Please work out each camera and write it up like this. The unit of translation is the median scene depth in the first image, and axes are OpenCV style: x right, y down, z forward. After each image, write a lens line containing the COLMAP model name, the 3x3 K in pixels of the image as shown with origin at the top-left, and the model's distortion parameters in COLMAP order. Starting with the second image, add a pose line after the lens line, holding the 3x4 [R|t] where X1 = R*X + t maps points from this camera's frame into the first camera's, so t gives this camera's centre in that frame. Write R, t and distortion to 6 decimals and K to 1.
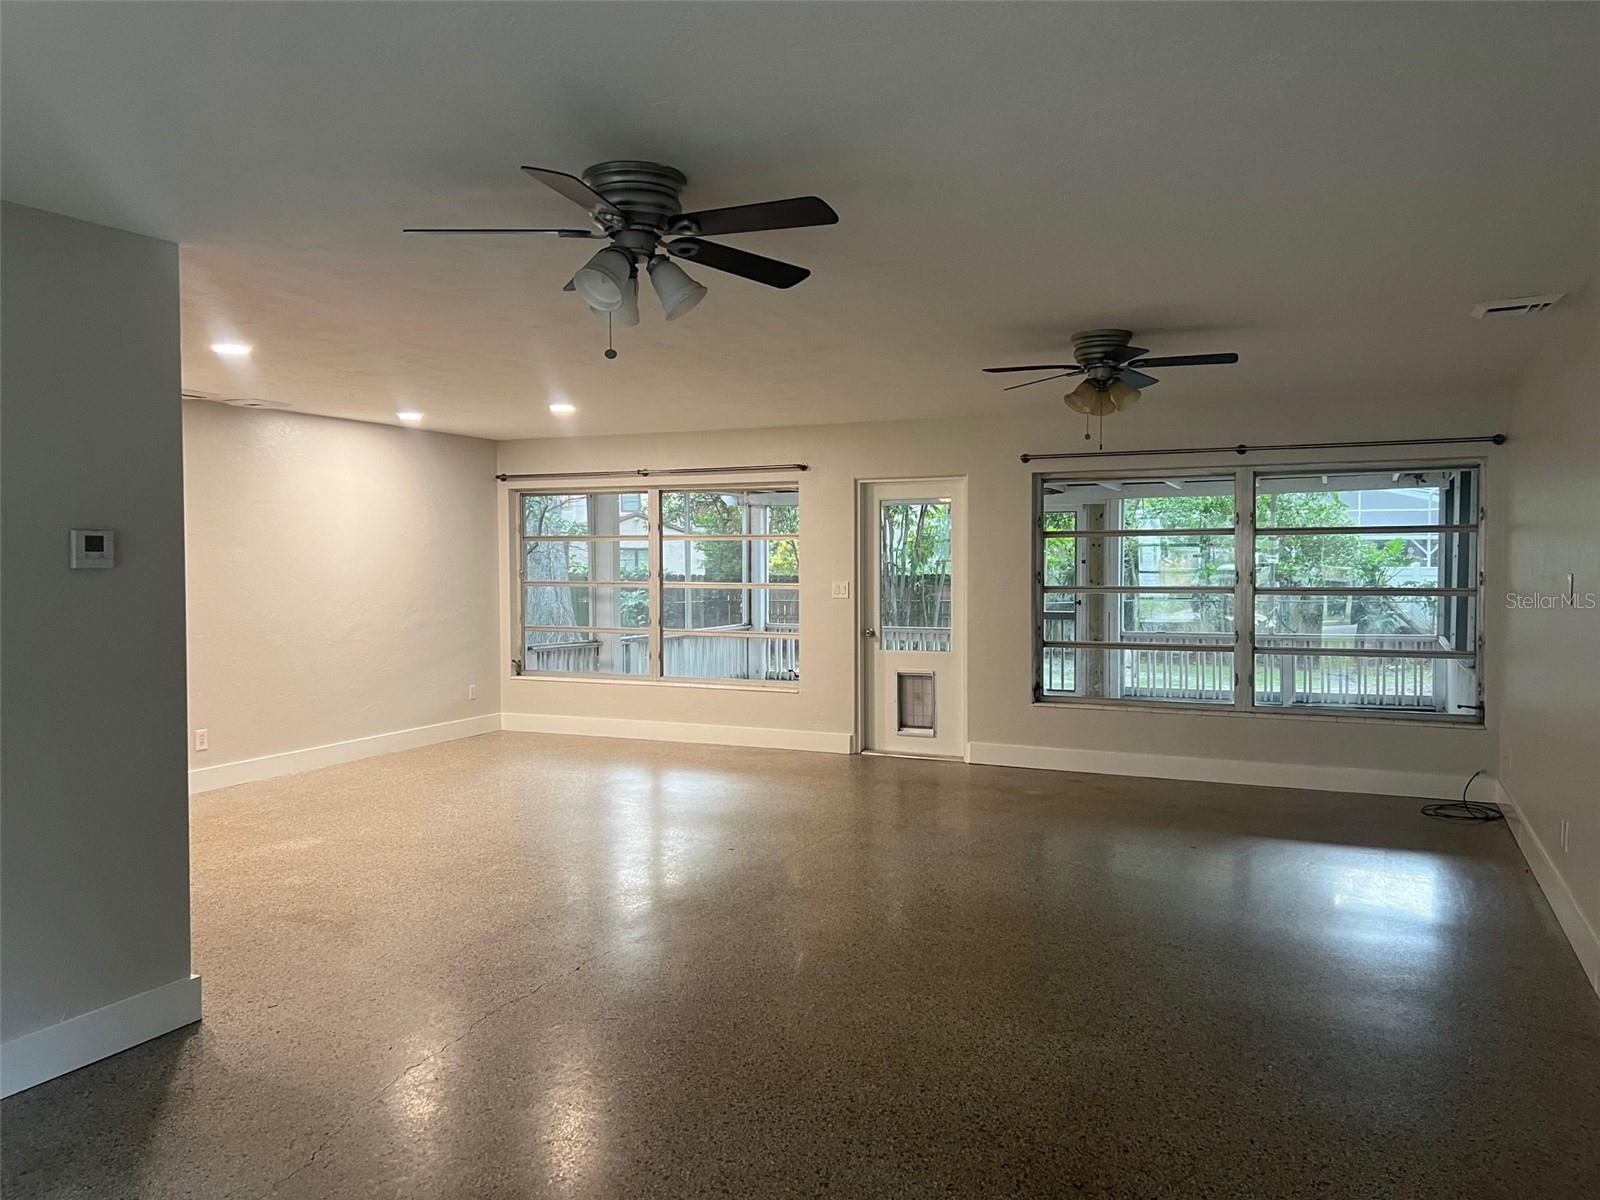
lens RADIAL K [[1193.0, 0, 805.1], [0, 1193.0, 596.0], [0, 0, 1]] dist [0.089123, -0.121727]
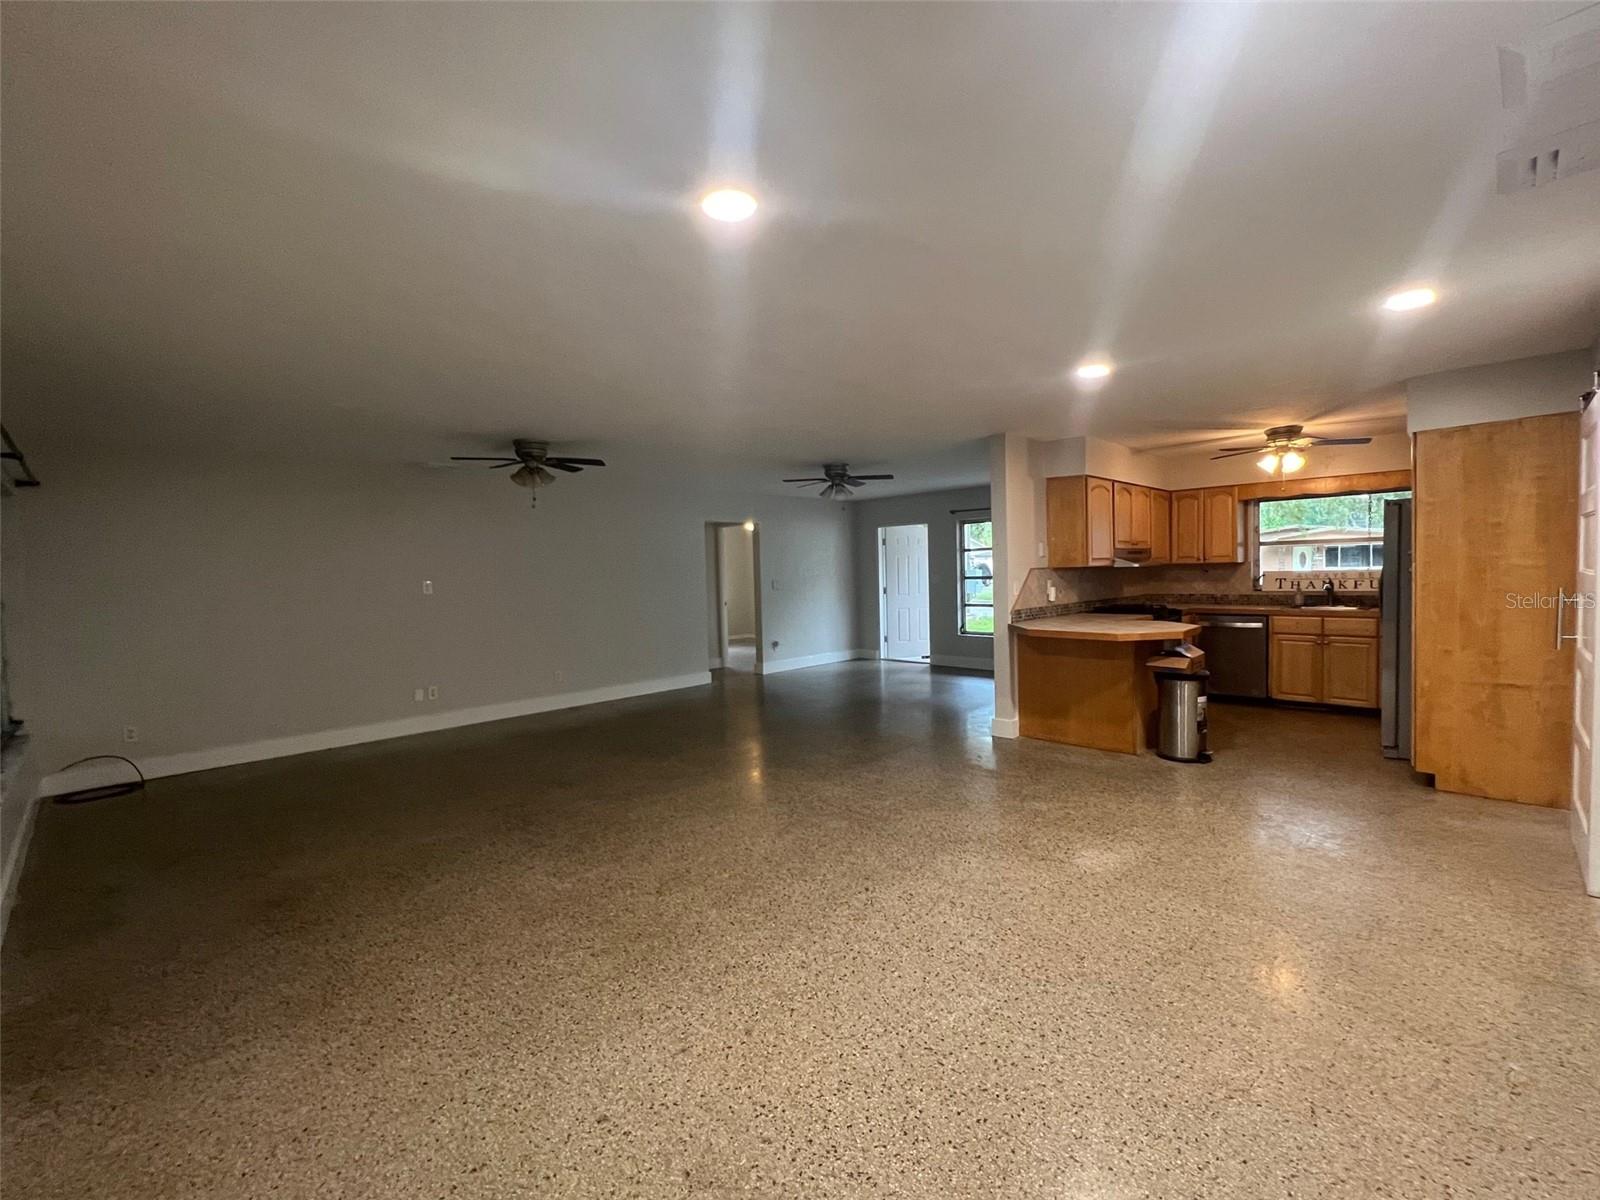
lens RADIAL K [[692.1, 0, 797.4], [0, 692.1, 599.8], [0, 0, 1]] dist [-0.003140, -0.000242]
pose [[-0.939078, 0.013427, 0.343442, -0.275569], [0.042883, 0.996006, 0.078315, -0.031736], [-0.341019, 0.088272, -0.935903, 1.103684]]
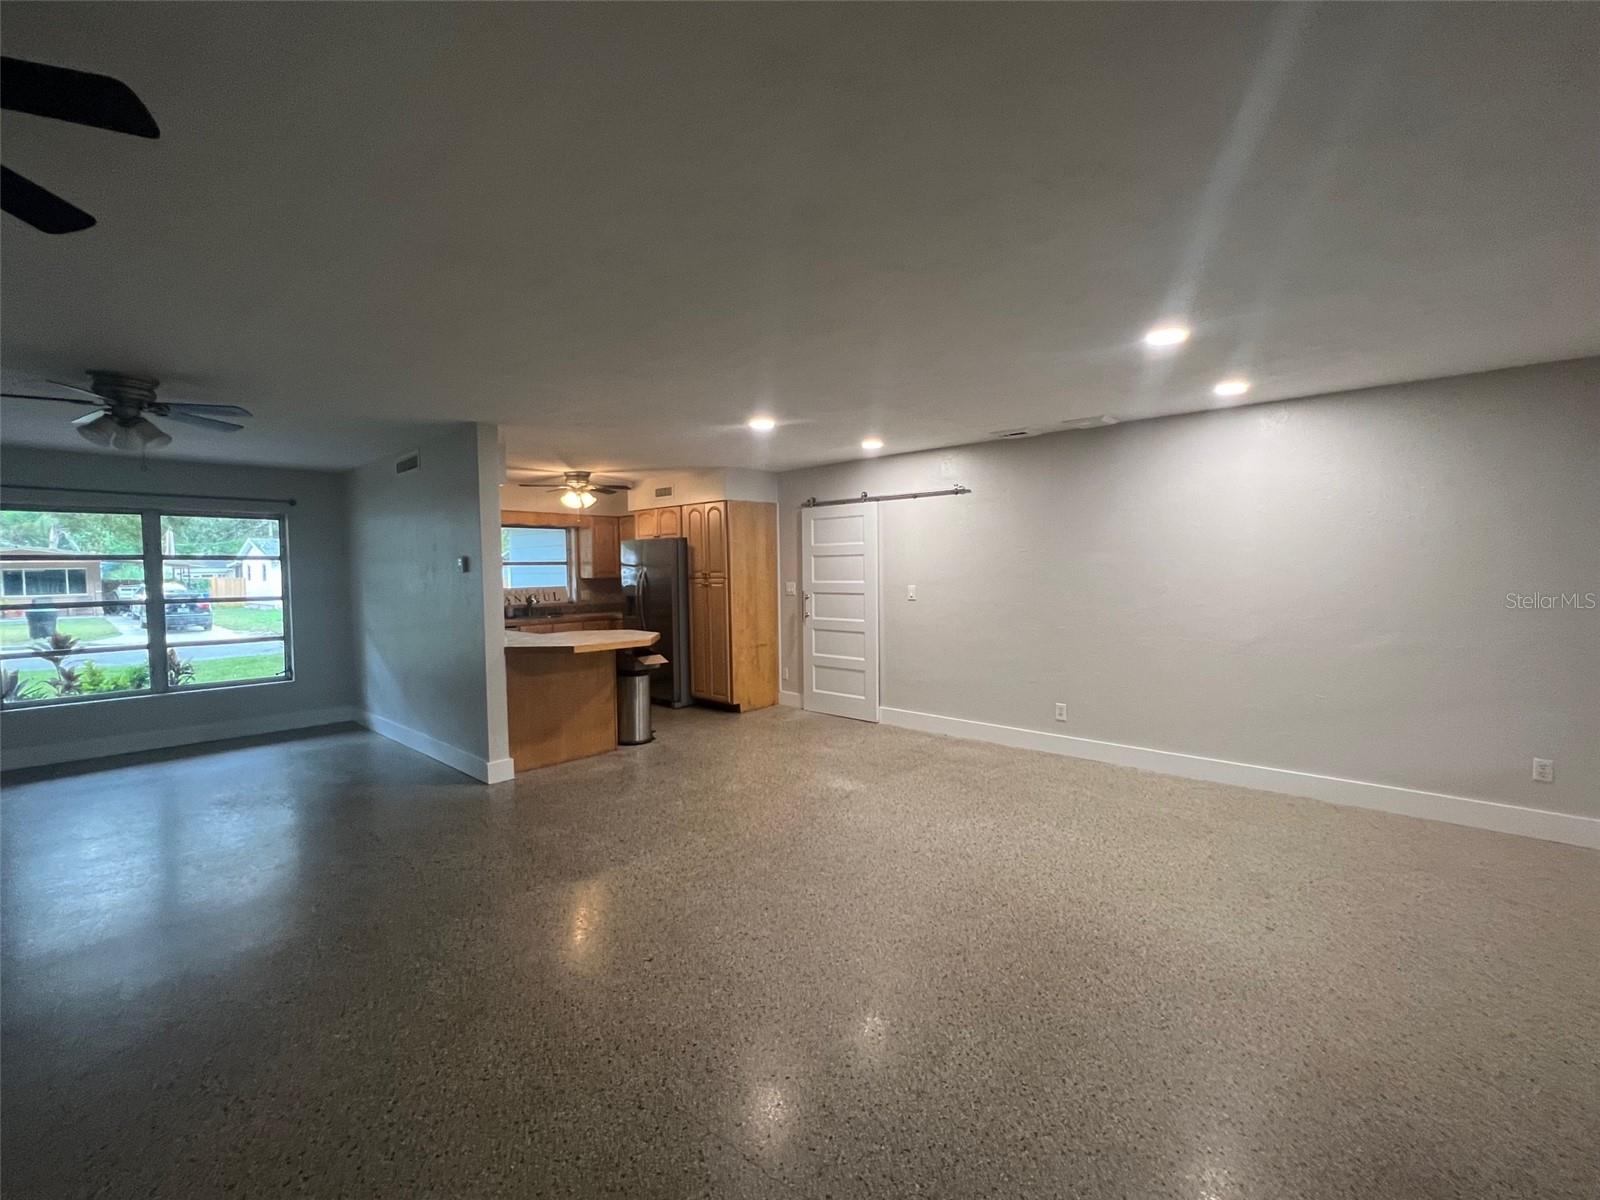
lens RADIAL K [[692.1, 0, 797.4], [0, 692.1, 599.8], [0, 0, 1]] dist [-0.003140, -0.000242]
pose [[-0.309481, 0.050592, -0.949559, 0.208987], [-0.019989, 0.998017, 0.059688, -0.026239], [0.950696, 0.037453, -0.307856, 0.830605]]
